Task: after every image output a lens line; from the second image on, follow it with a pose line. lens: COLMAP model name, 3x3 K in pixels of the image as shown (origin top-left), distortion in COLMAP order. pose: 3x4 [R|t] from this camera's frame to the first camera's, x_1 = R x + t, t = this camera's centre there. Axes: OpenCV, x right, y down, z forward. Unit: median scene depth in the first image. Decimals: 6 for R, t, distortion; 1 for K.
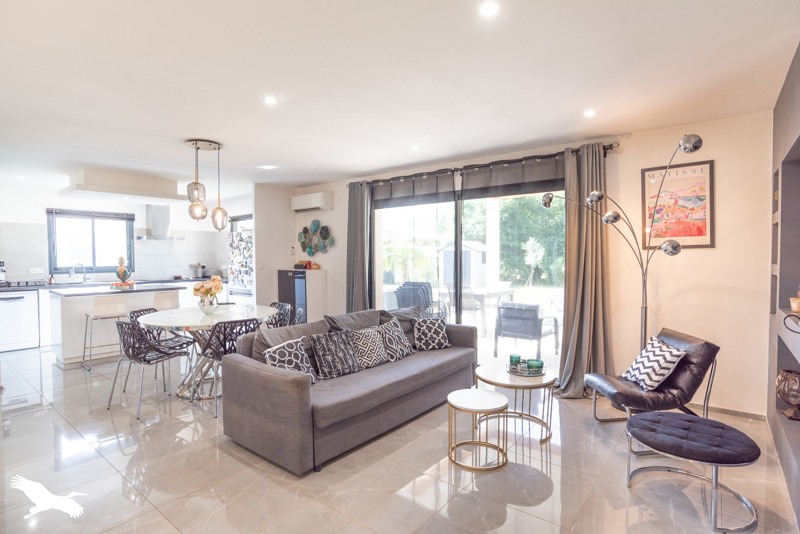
lens RADIAL K [[404.6, 0, 403.8], [0, 404.6, 266.1], [0, 0, 1]] dist [-0.053980, 0.018146]
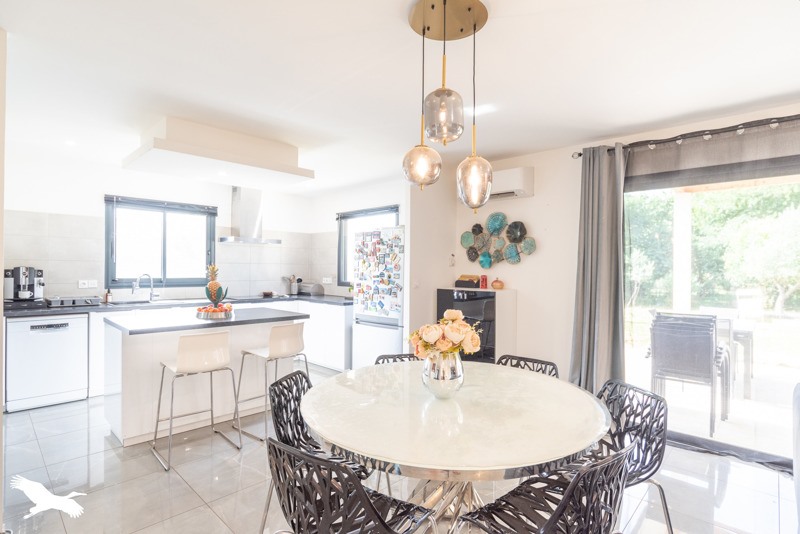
lens RADIAL K [[404.6, 0, 403.8], [0, 404.6, 266.1], [0, 0, 1]] dist [-0.053980, 0.018146]
pose [[0.995793, 0.013245, -0.090672, -0.304769], [-0.015921, 0.999457, -0.028854, -0.007418], [0.090240, 0.030176, 0.995463, 0.338917]]
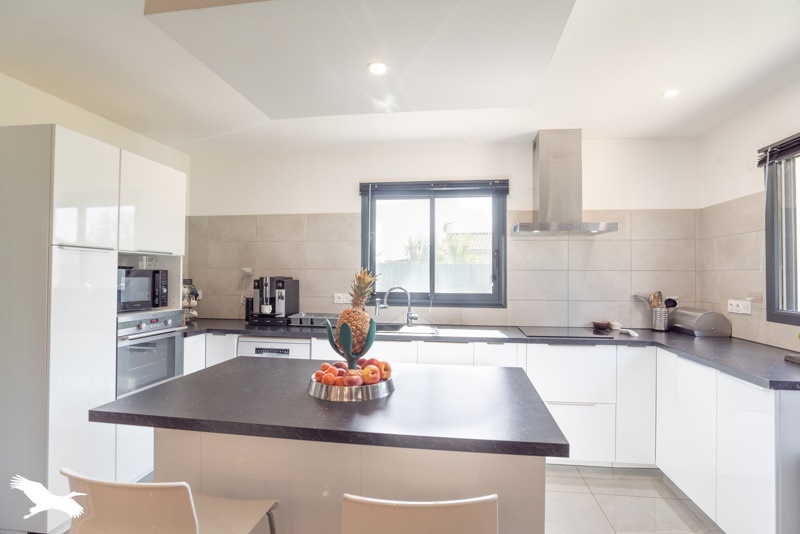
lens RADIAL K [[404.6, 0, 403.8], [0, 404.6, 266.1], [0, 0, 1]] dist [-0.053980, 0.018146]
pose [[0.496621, -0.011665, -0.867889, -0.388018], [-0.029437, 0.999108, -0.030273, -0.017252], [0.867468, 0.040583, 0.495835, 0.764744]]
